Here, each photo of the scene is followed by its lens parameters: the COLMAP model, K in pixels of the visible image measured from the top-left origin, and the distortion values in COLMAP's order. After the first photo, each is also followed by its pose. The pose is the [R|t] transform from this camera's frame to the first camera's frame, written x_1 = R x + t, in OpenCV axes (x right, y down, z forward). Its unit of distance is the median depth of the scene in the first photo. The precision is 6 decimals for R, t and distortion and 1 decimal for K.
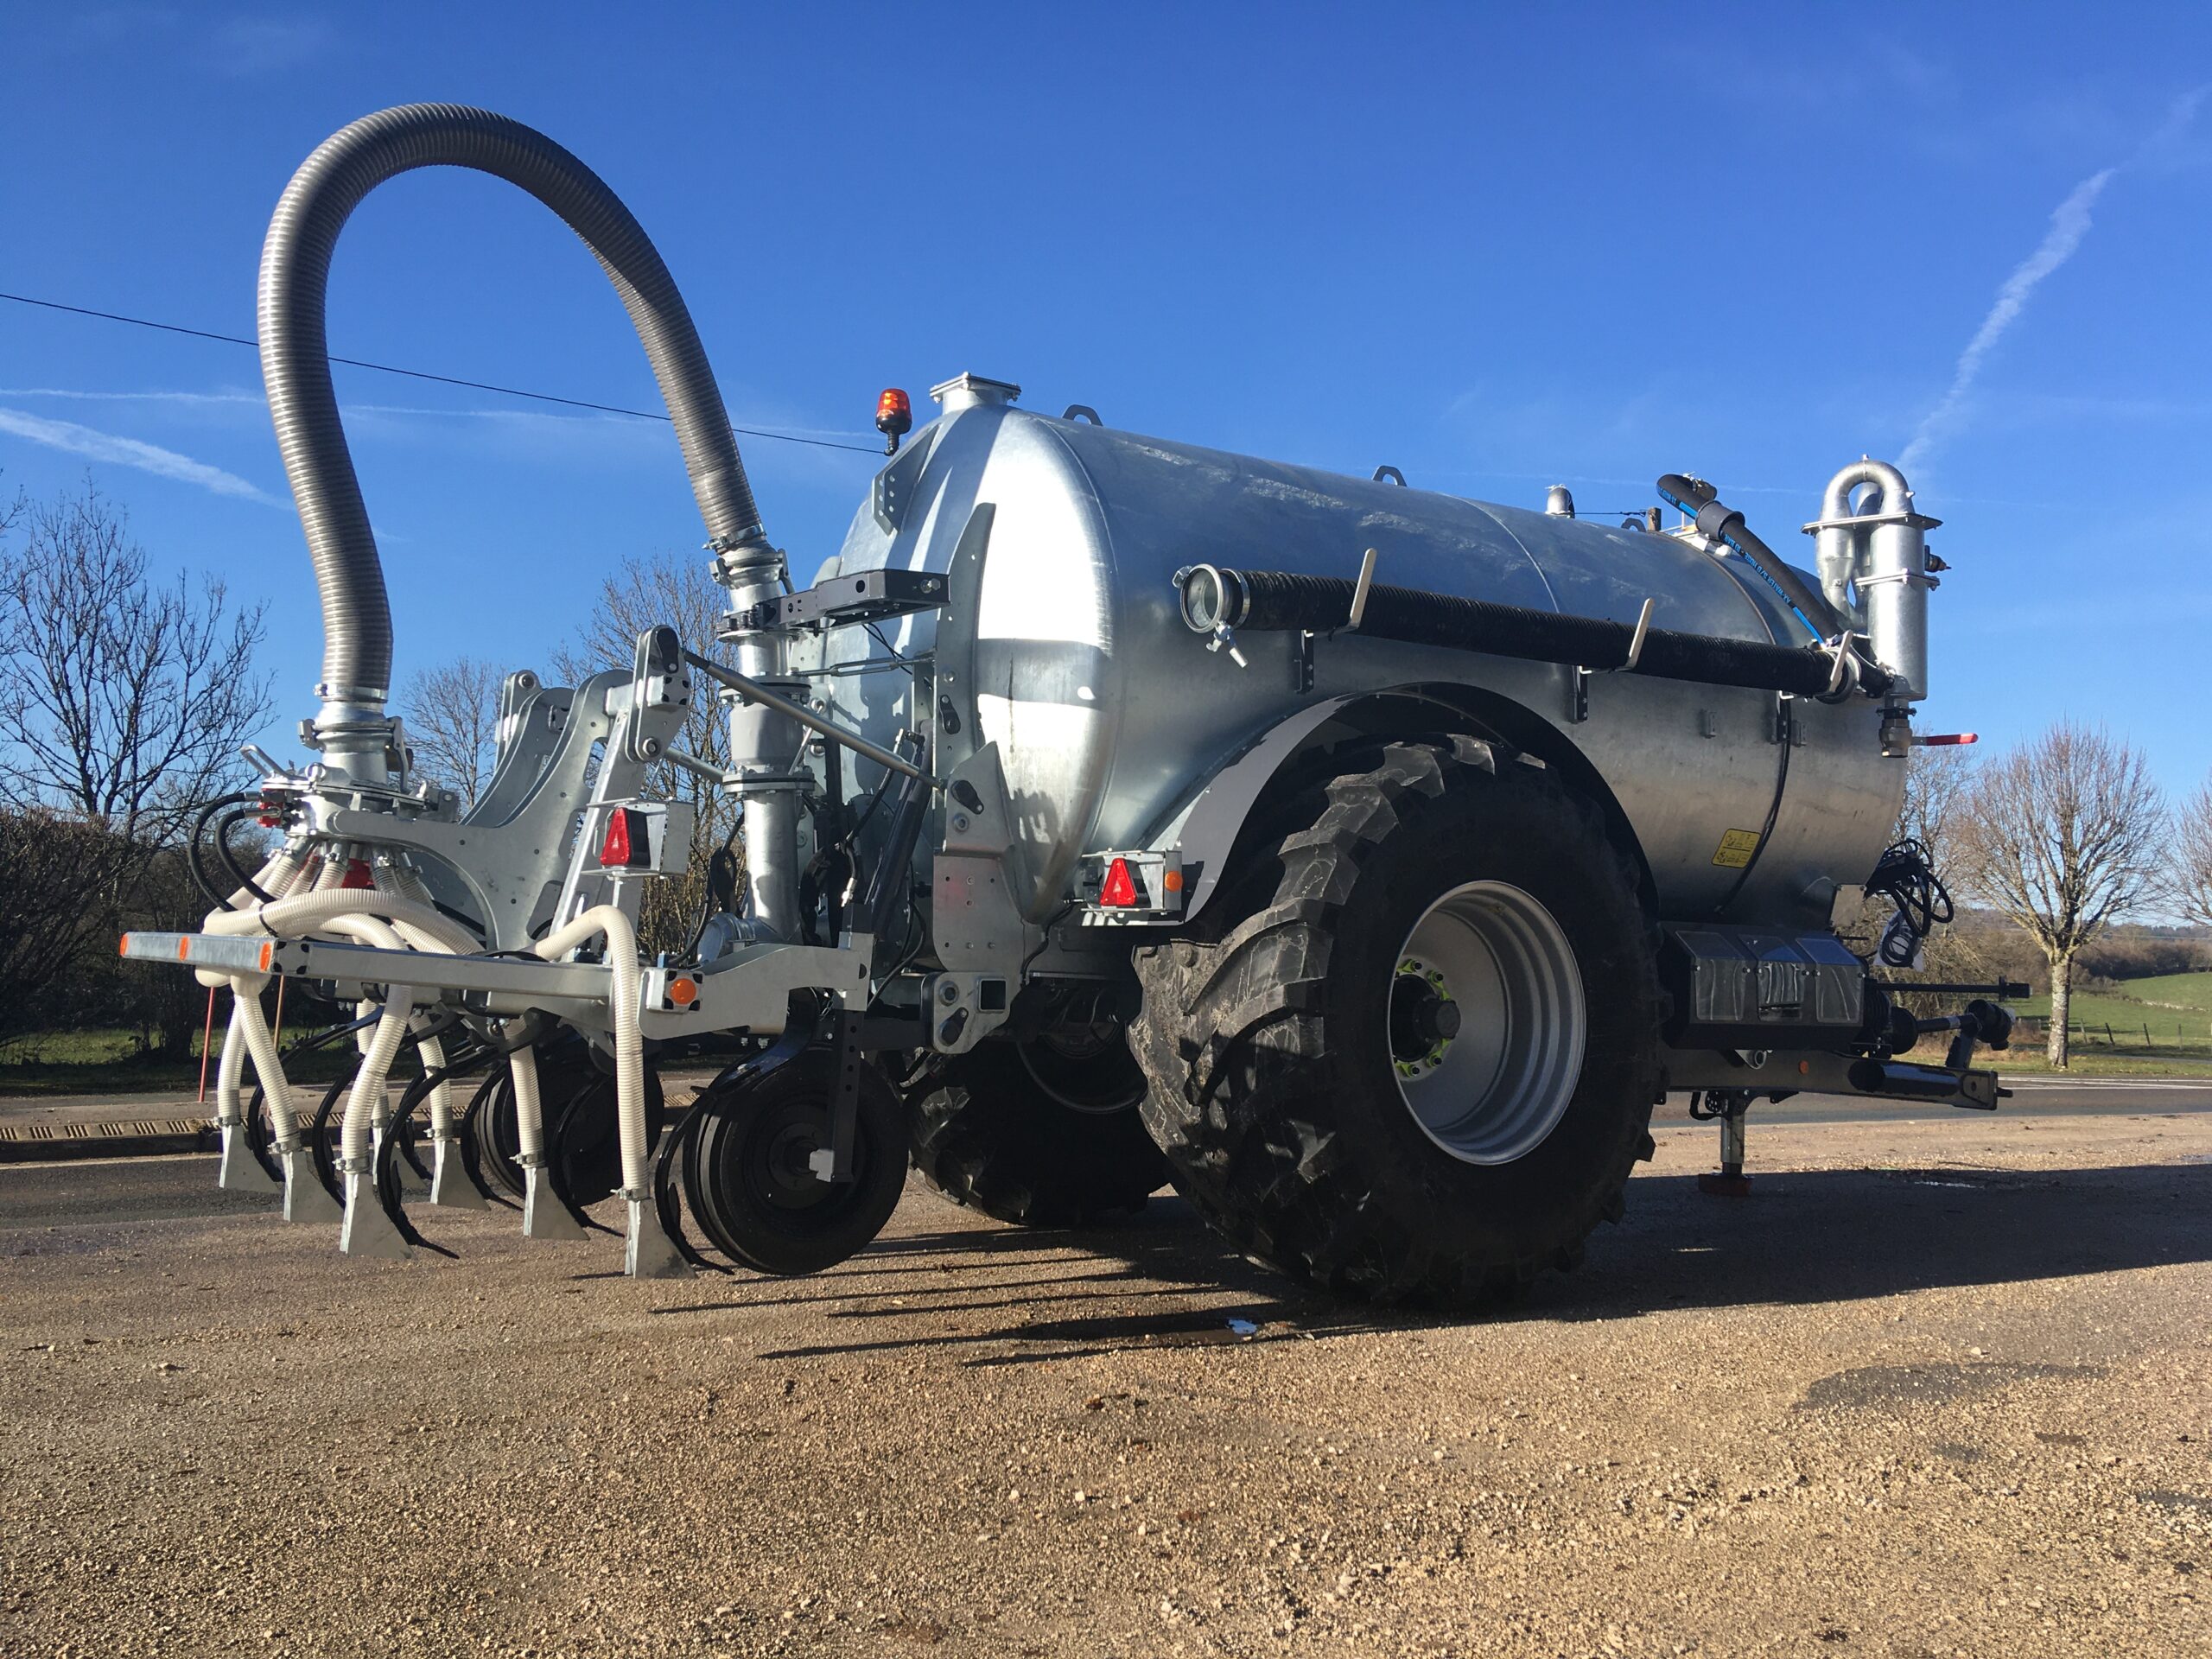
lens RADIAL K [[1855.2, 0, 1106.0], [0, 1855.2, 829.5], [0, 0, 1]] dist [0.124564, -0.180418]
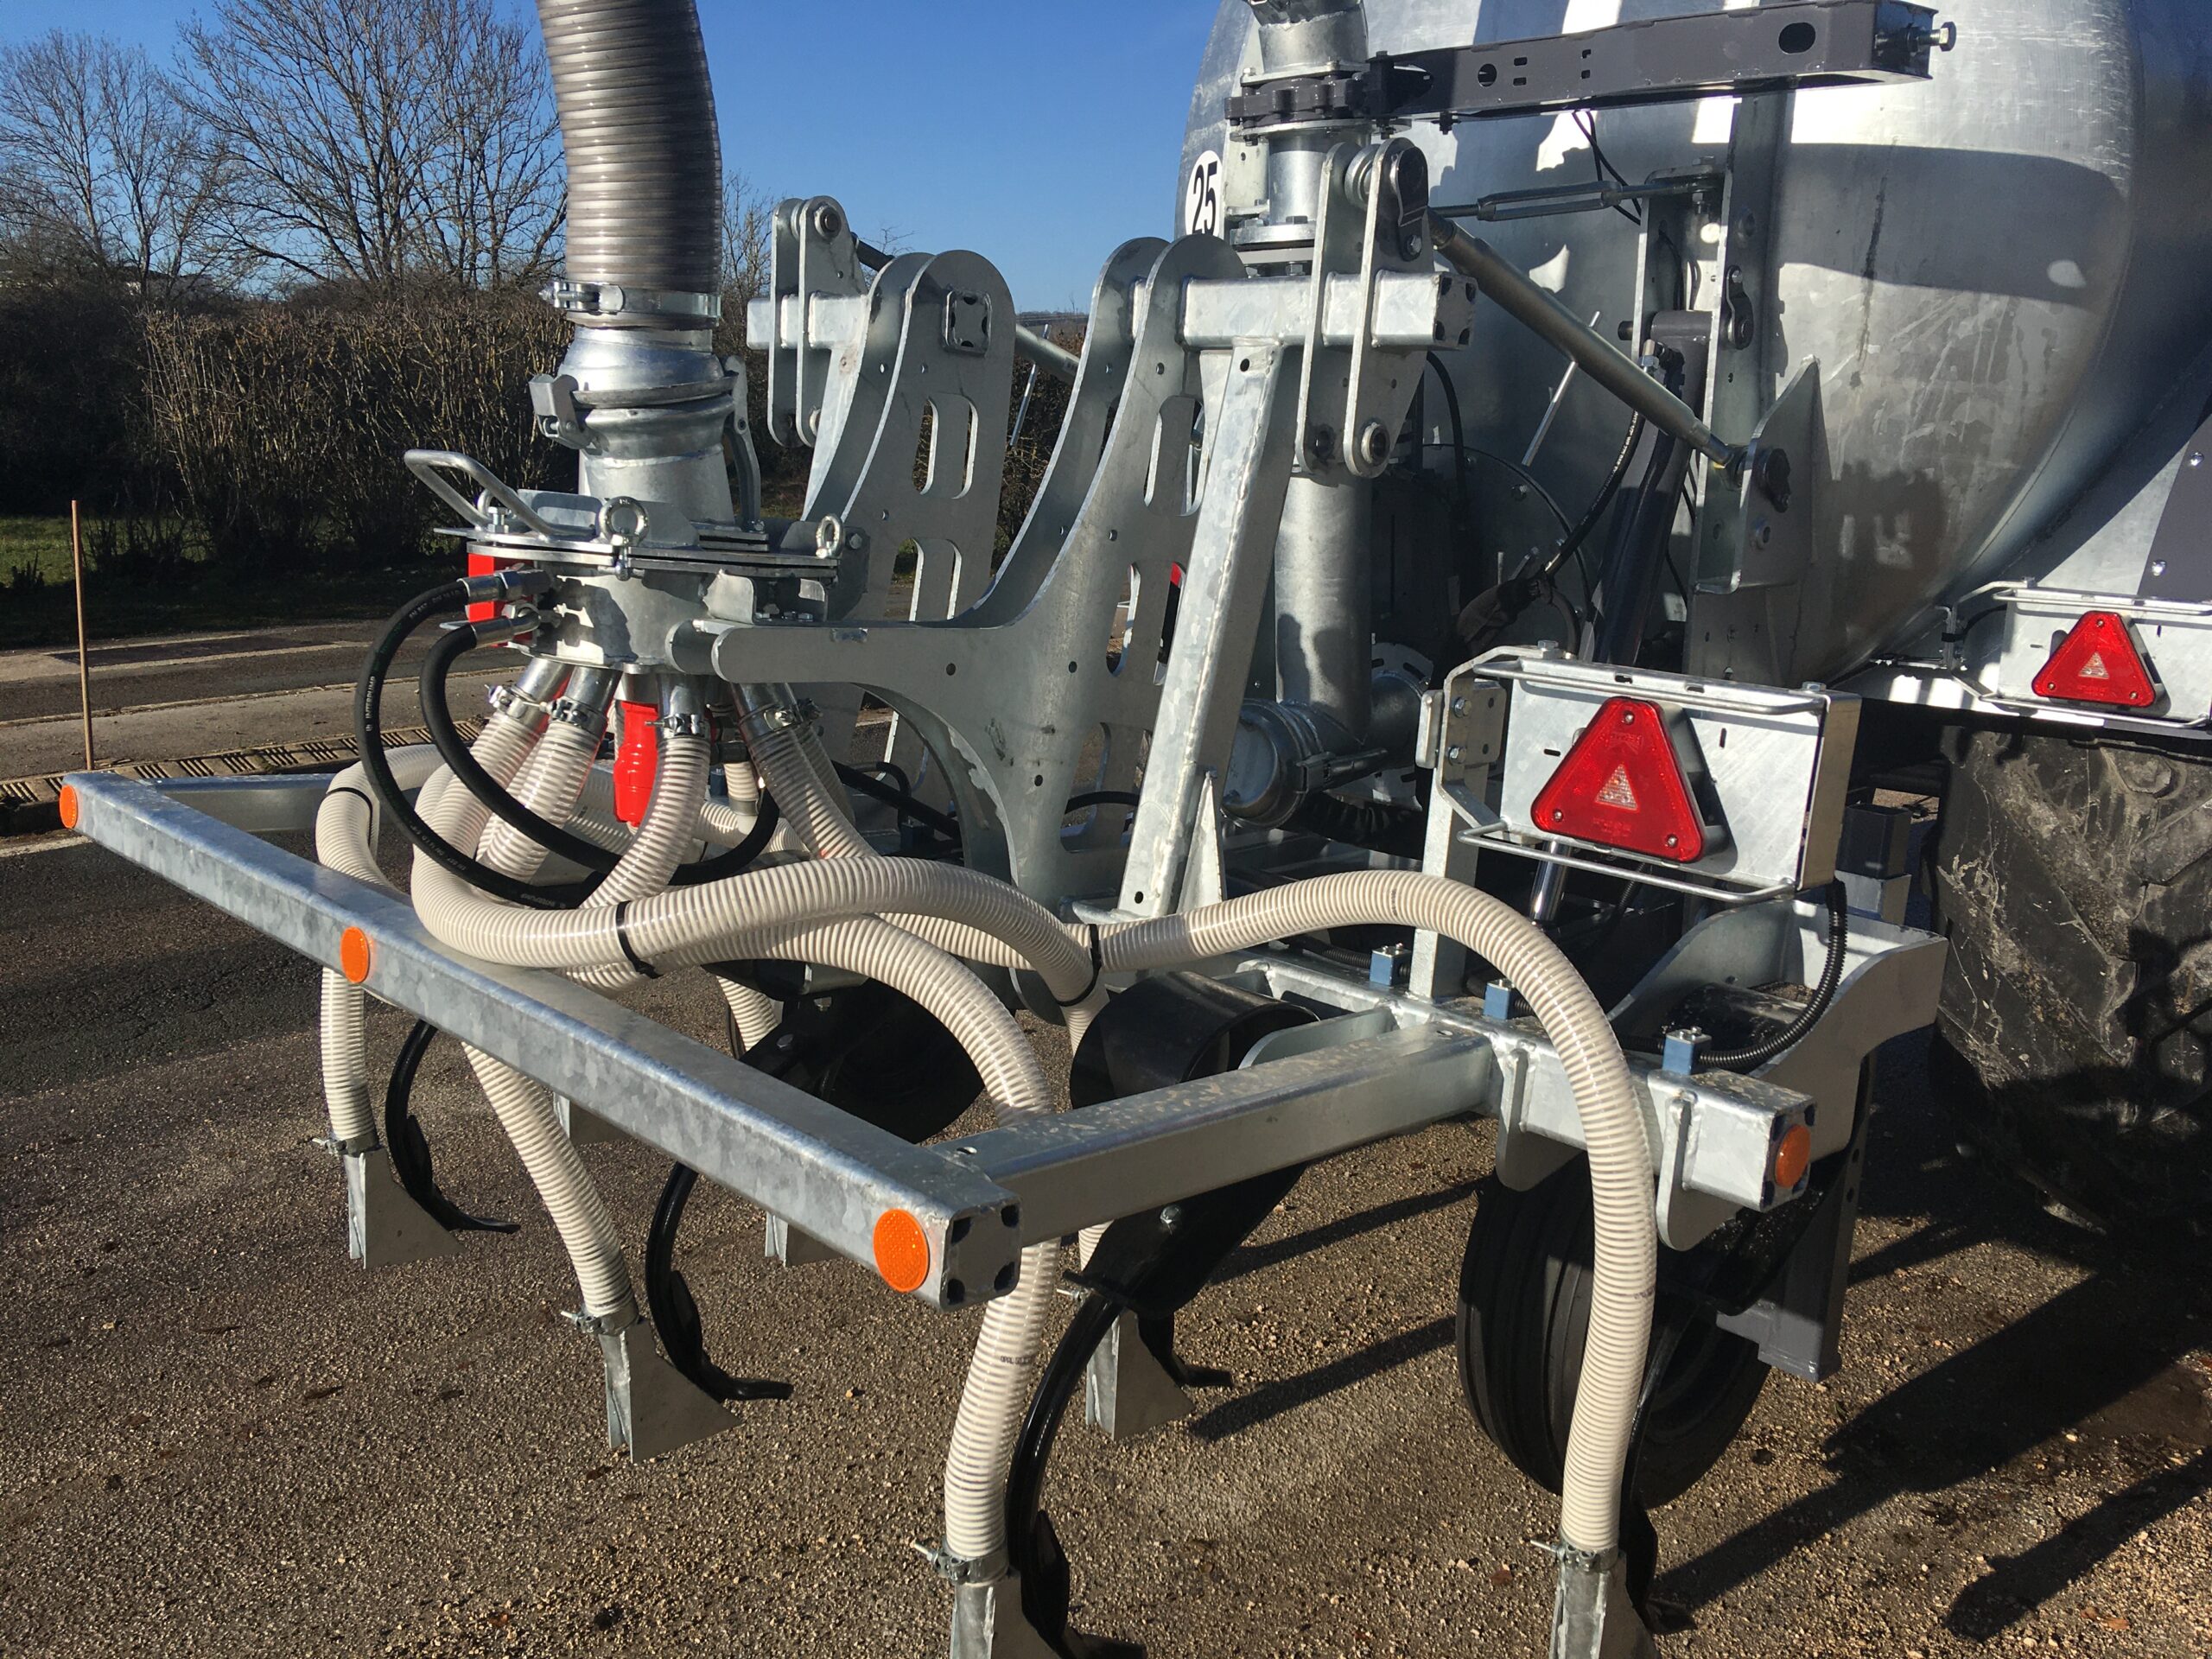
lens RADIAL K [[1855.2, 0, 1106.0], [0, 1855.2, 829.5], [0, 0, 1]] dist [0.124564, -0.180418]
pose [[0.987987, -0.039347, 0.149445, -0.327249], [-0.006901, 0.954845, 0.297026, -0.076536], [-0.154383, -0.294489, 0.943102, 0.501050]]
